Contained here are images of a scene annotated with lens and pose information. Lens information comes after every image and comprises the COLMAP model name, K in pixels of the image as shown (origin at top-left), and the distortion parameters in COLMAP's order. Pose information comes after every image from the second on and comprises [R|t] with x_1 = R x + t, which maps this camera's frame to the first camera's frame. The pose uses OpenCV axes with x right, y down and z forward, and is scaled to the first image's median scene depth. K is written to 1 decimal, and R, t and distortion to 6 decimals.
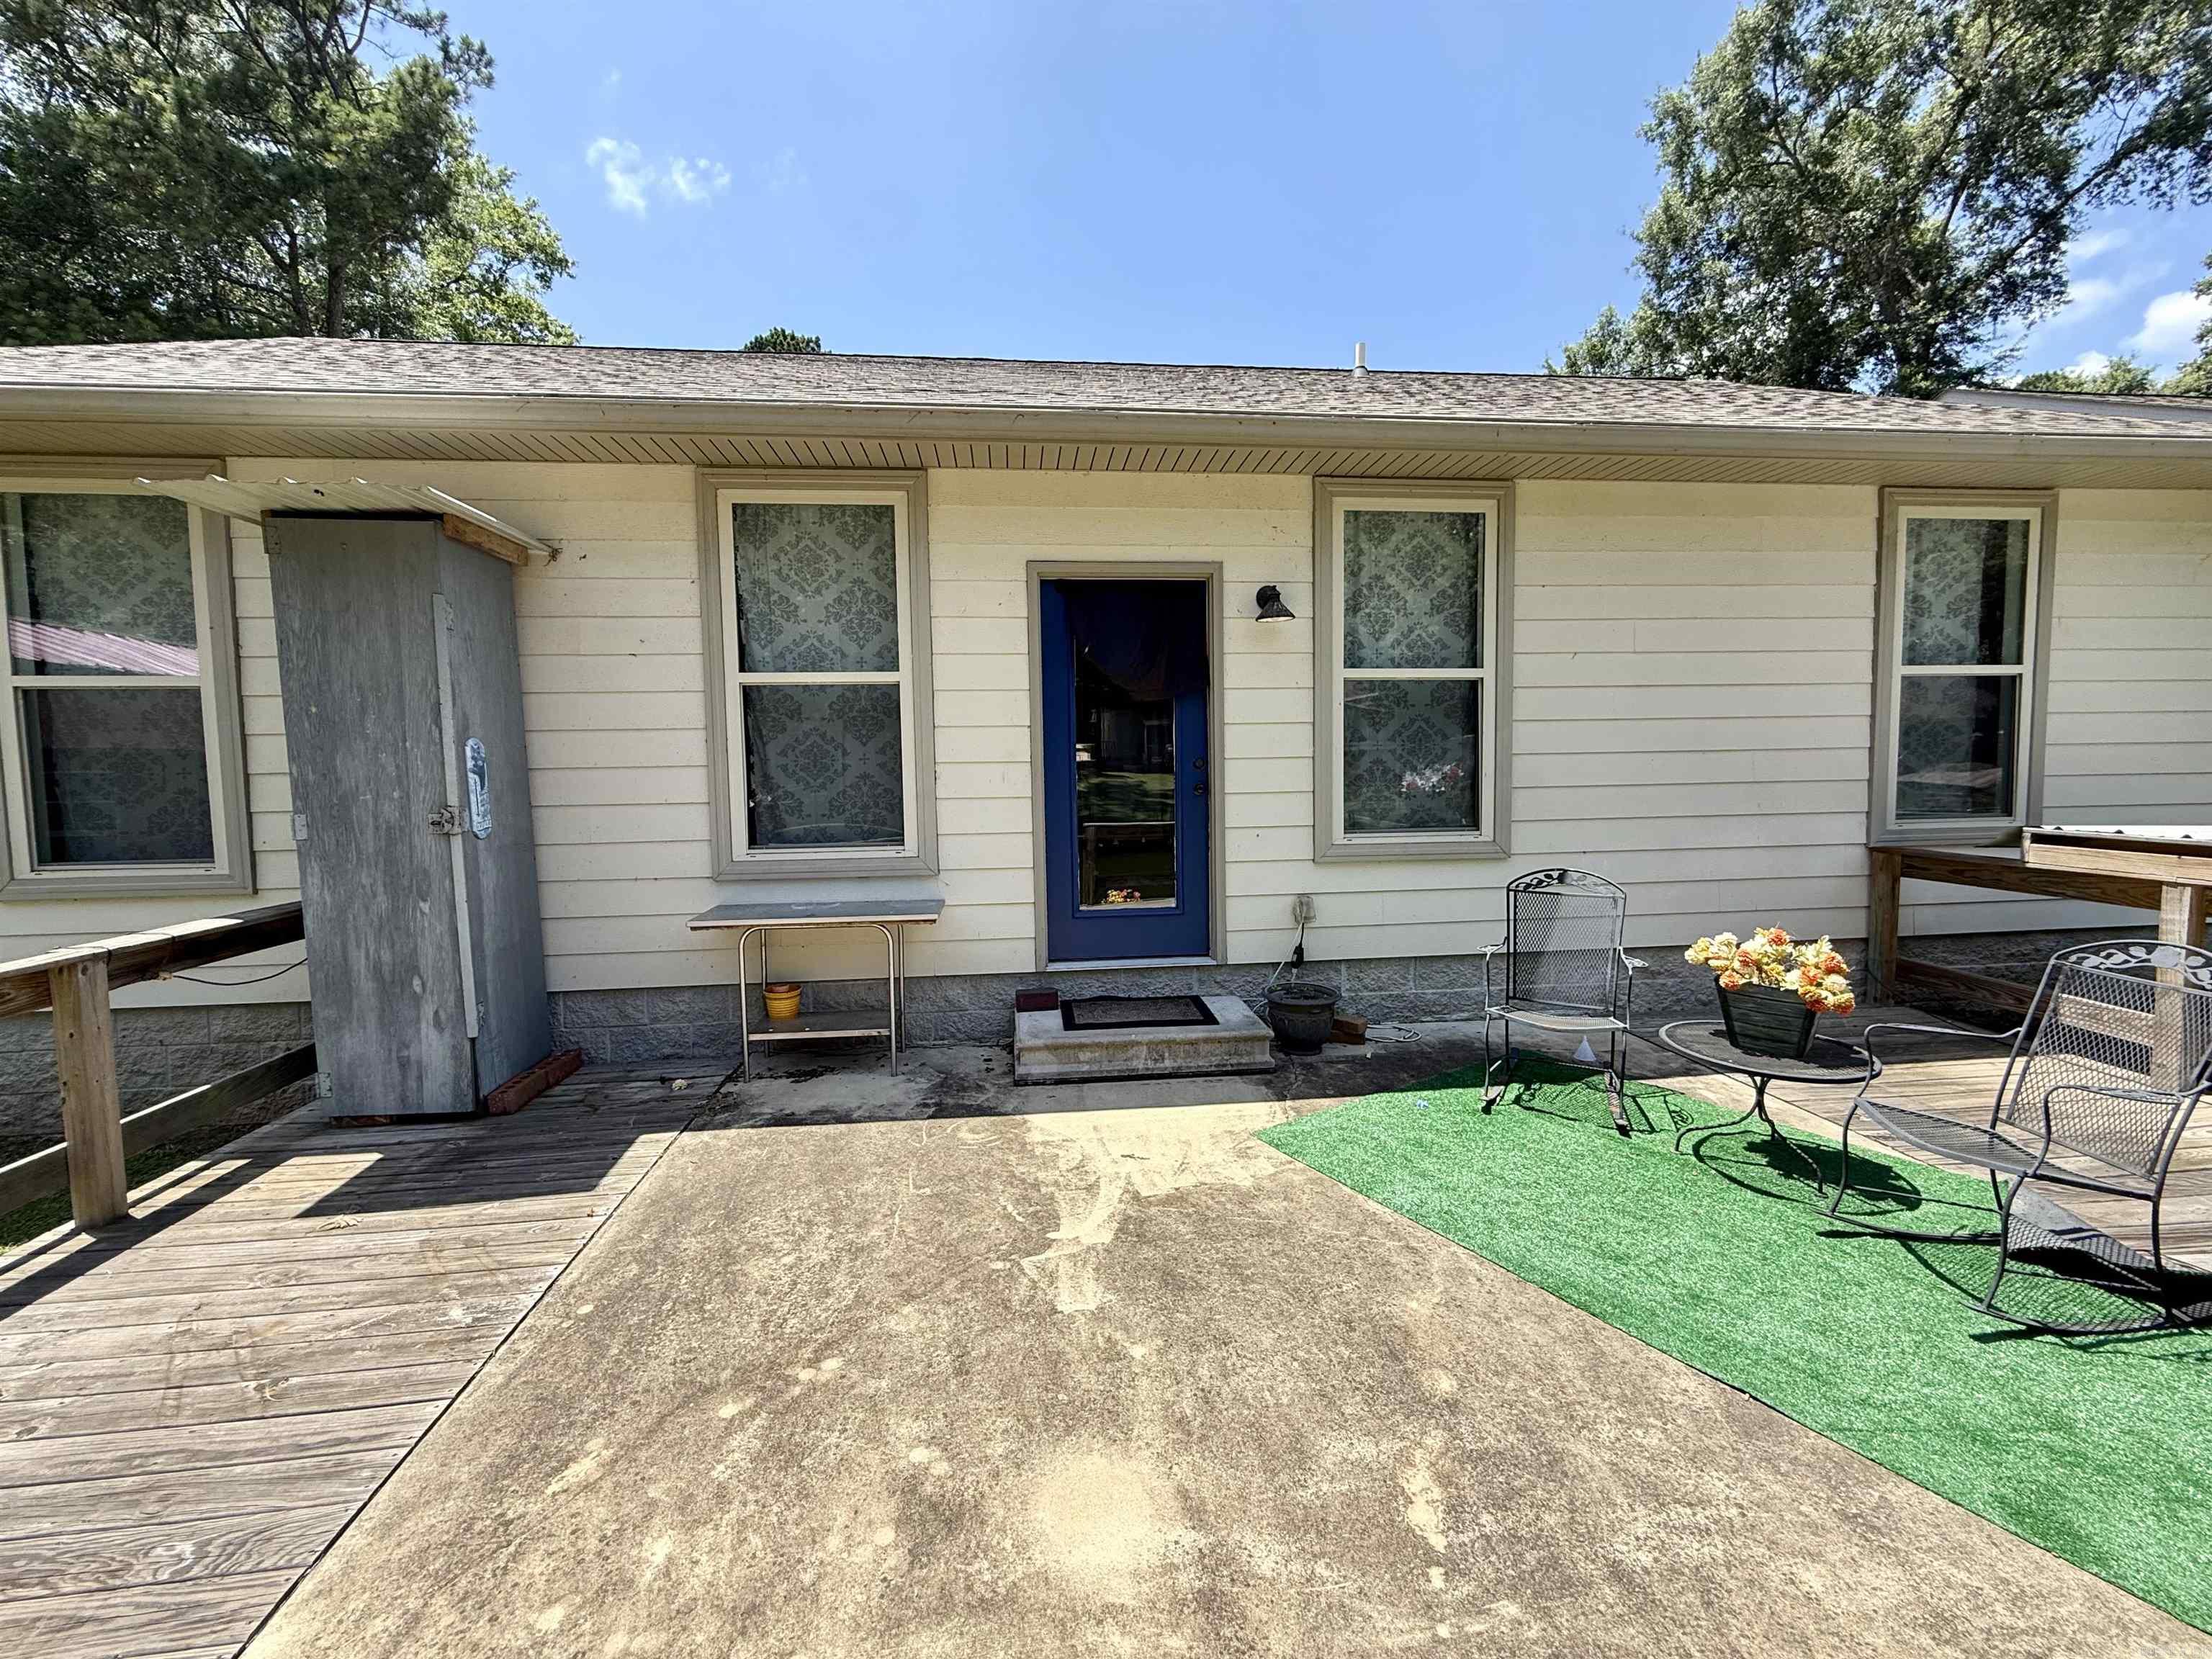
lens RADIAL K [[885.2, 0, 1100.9], [0, 885.2, 828.9], [0, 0, 1]] dist [-0.000515, 0.000100]
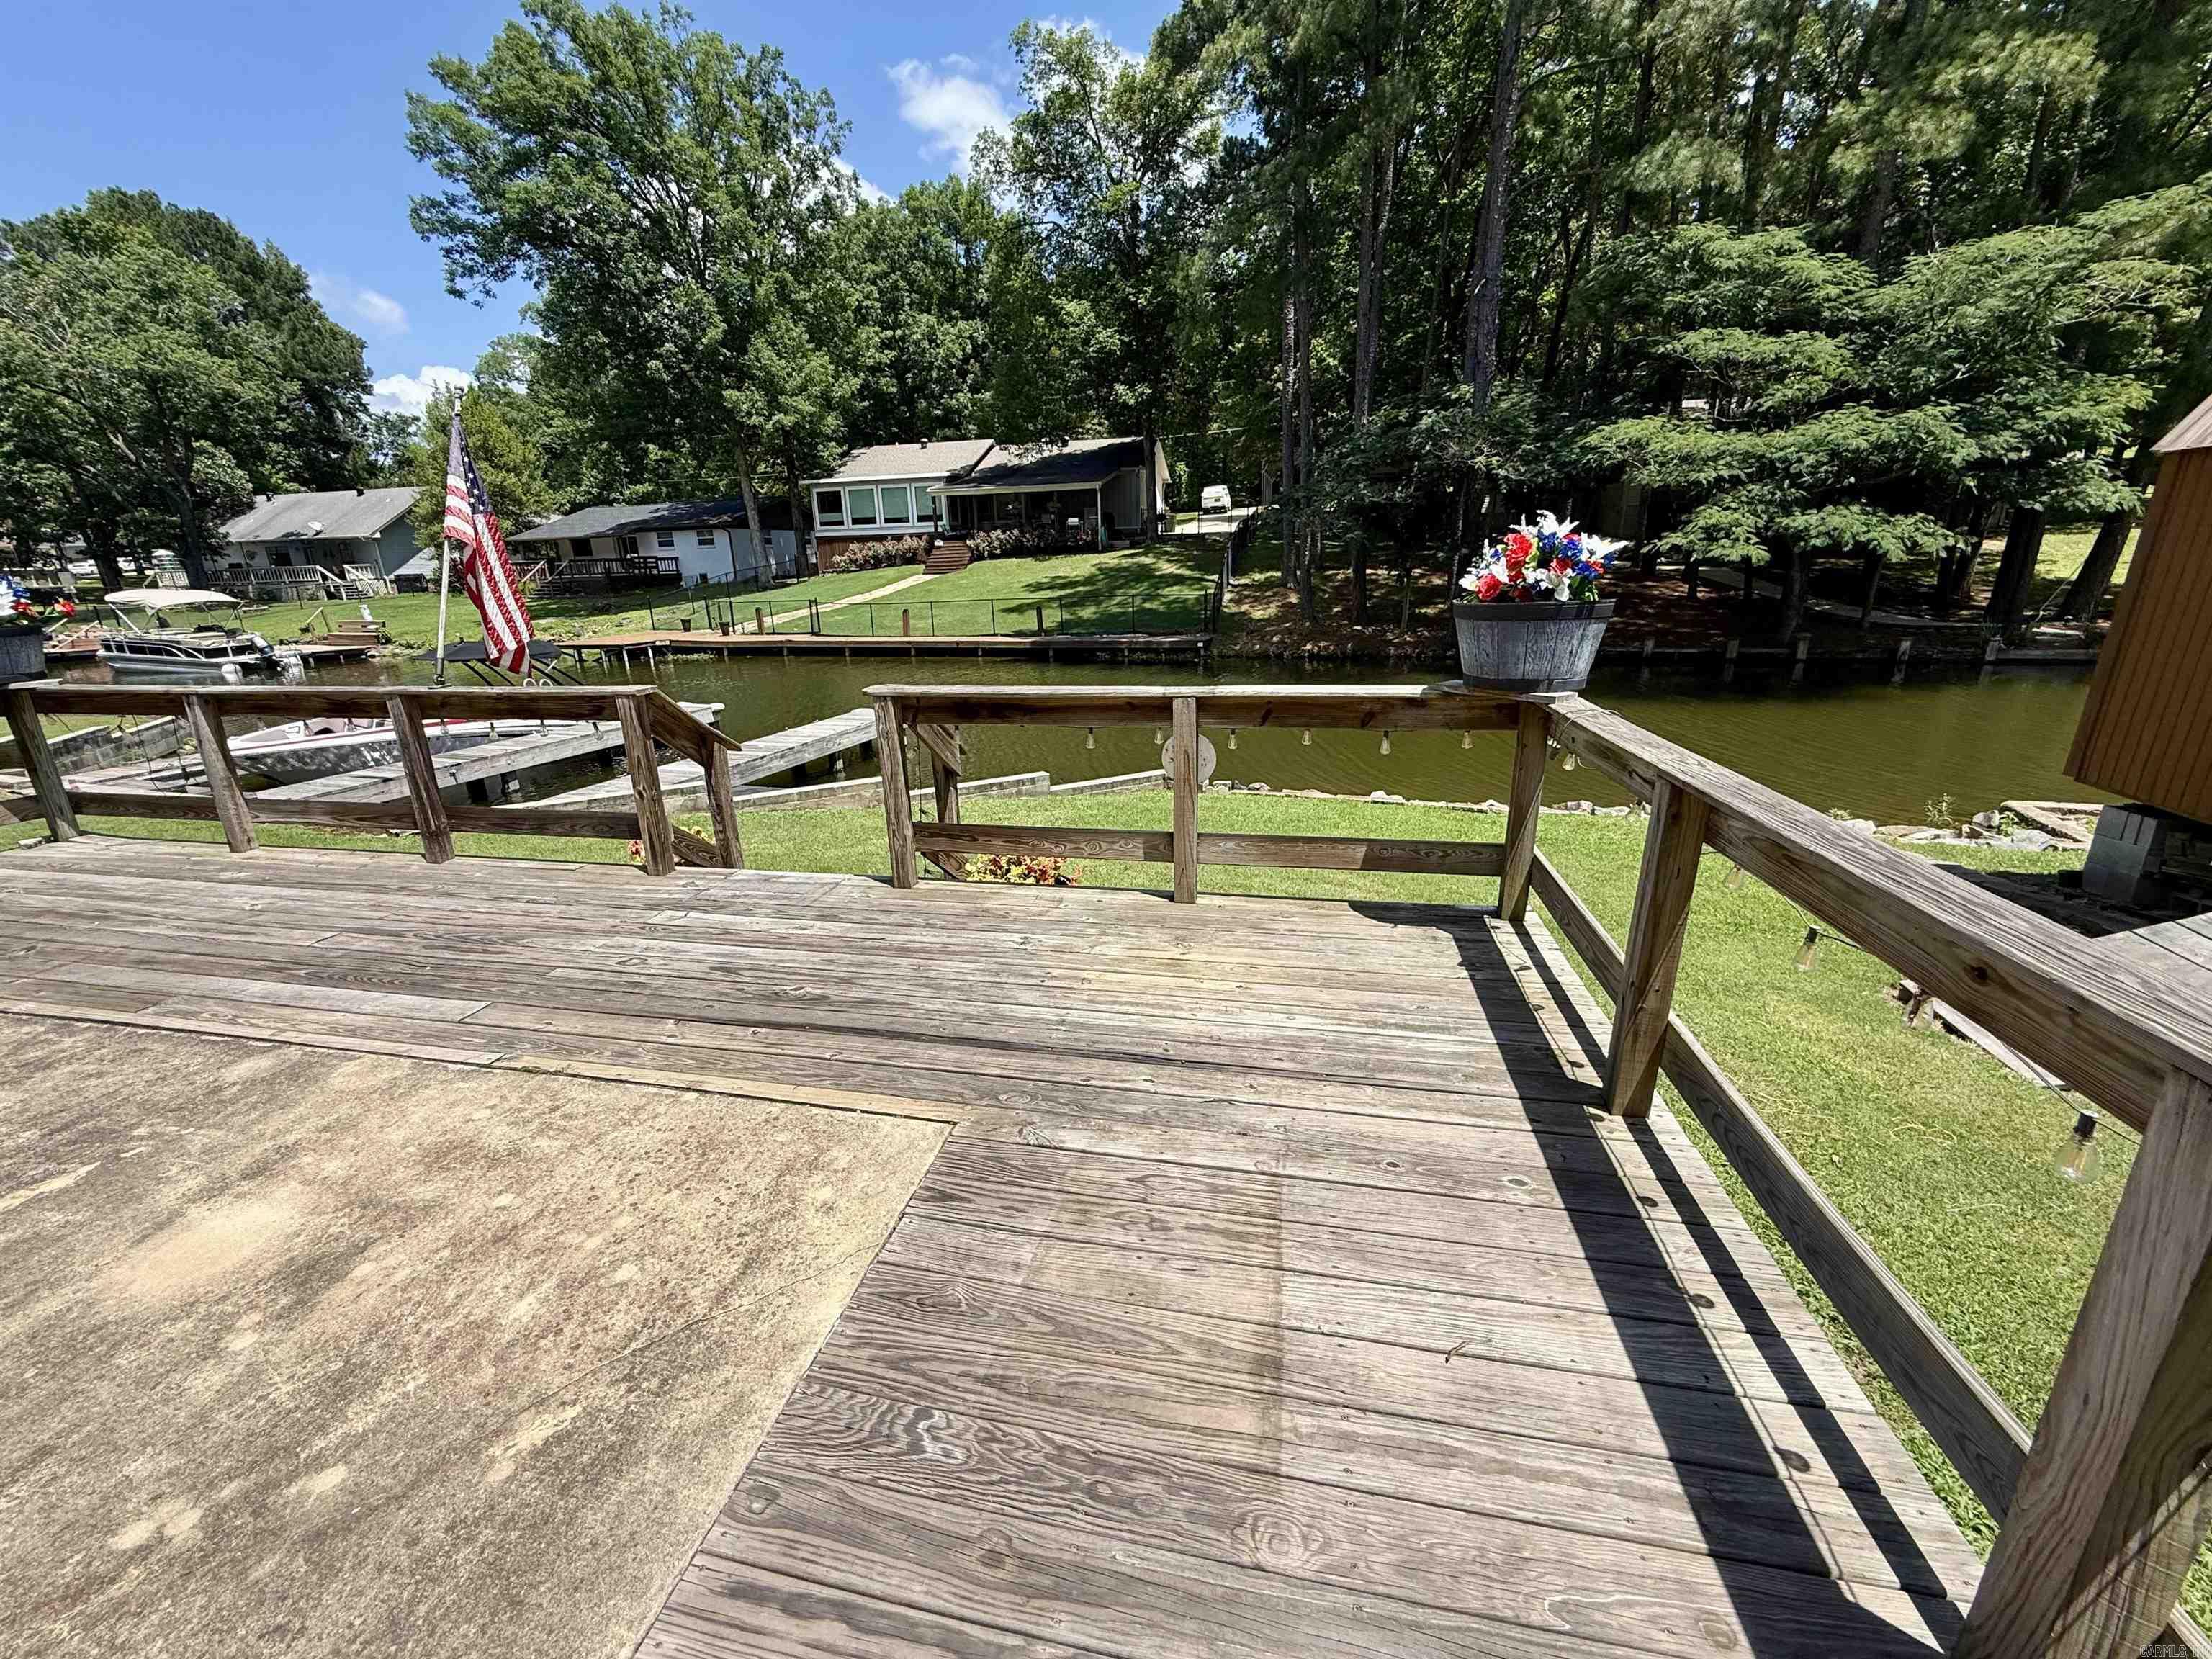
lens RADIAL K [[885.2, 0, 1100.9], [0, 885.2, 828.9], [0, 0, 1]] dist [-0.000515, 0.000100]
pose [[-0.947757, -0.050264, 0.315009, -1.292381], [0.064714, 0.936678, 0.344160, -0.026282], [-0.312361, 0.346565, -0.884490, 1.354779]]
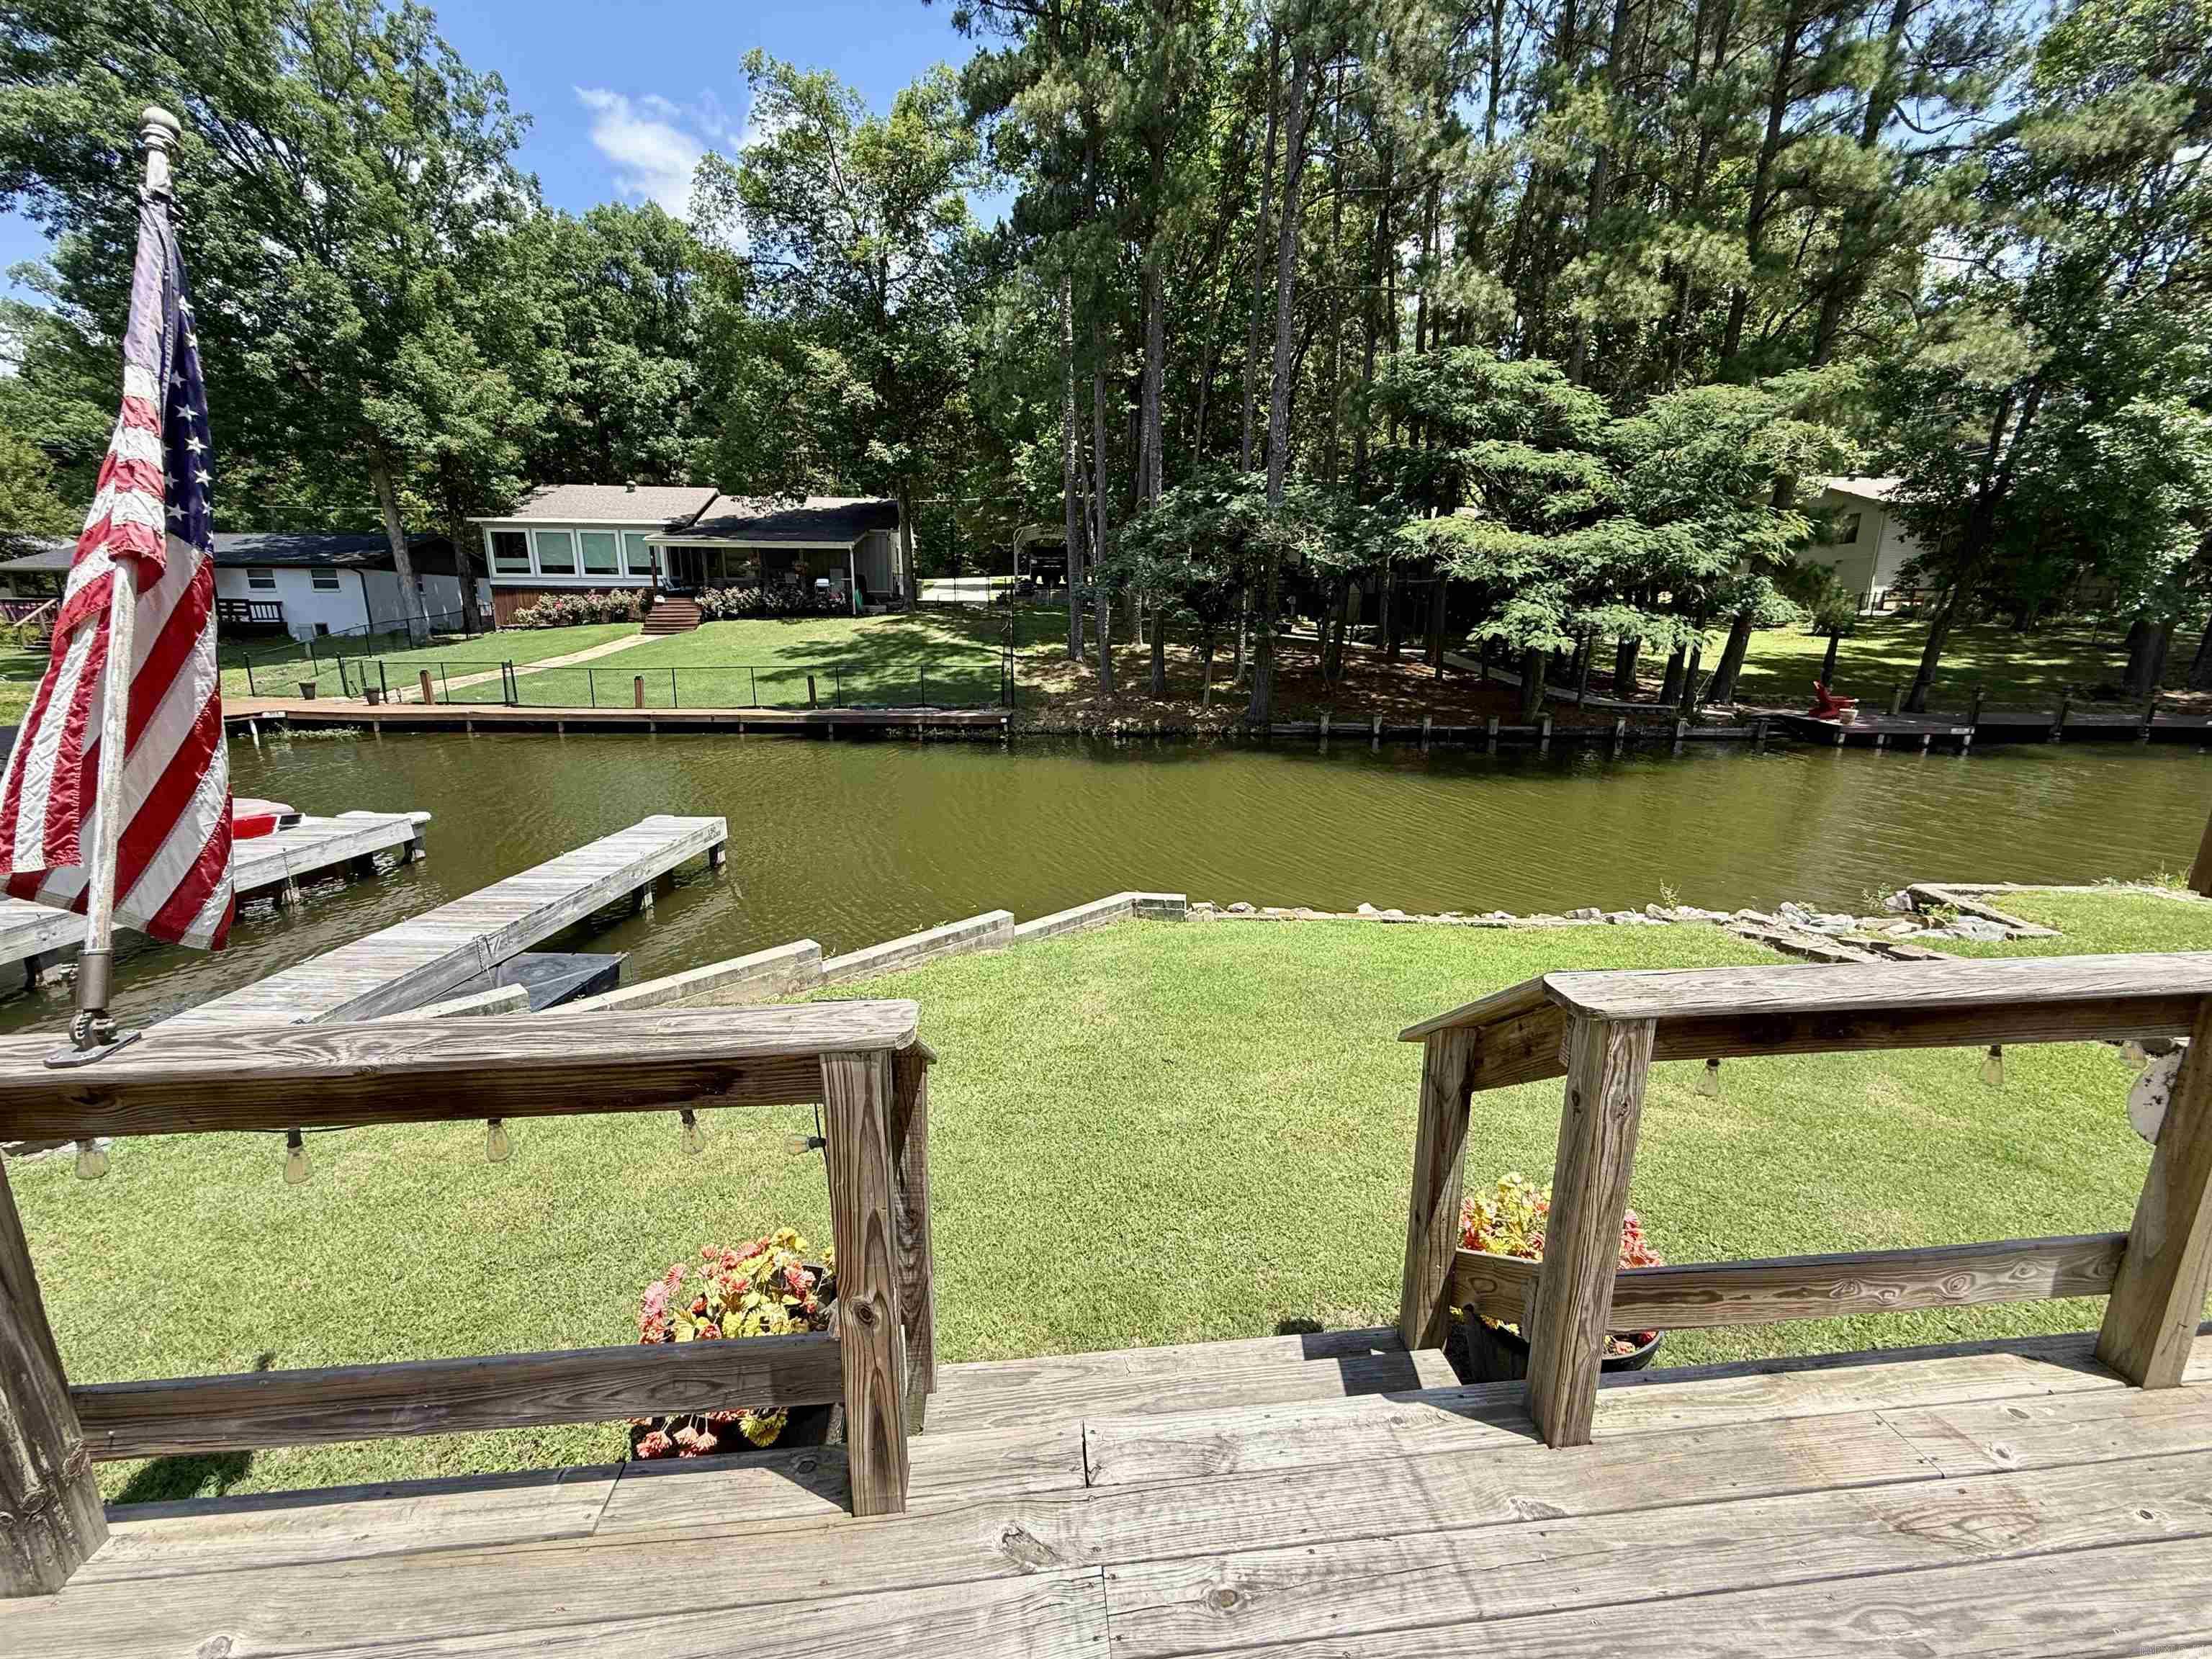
lens RADIAL K [[885.2, 0, 1100.9], [0, 885.2, 828.9], [0, 0, 1]] dist [-0.000515, 0.000100]
pose [[-0.999948, 0.009414, 0.003794, 0.308427], [0.010109, 0.957362, 0.288715, -0.040768], [-0.000914, 0.288739, -0.957408, 0.325843]]
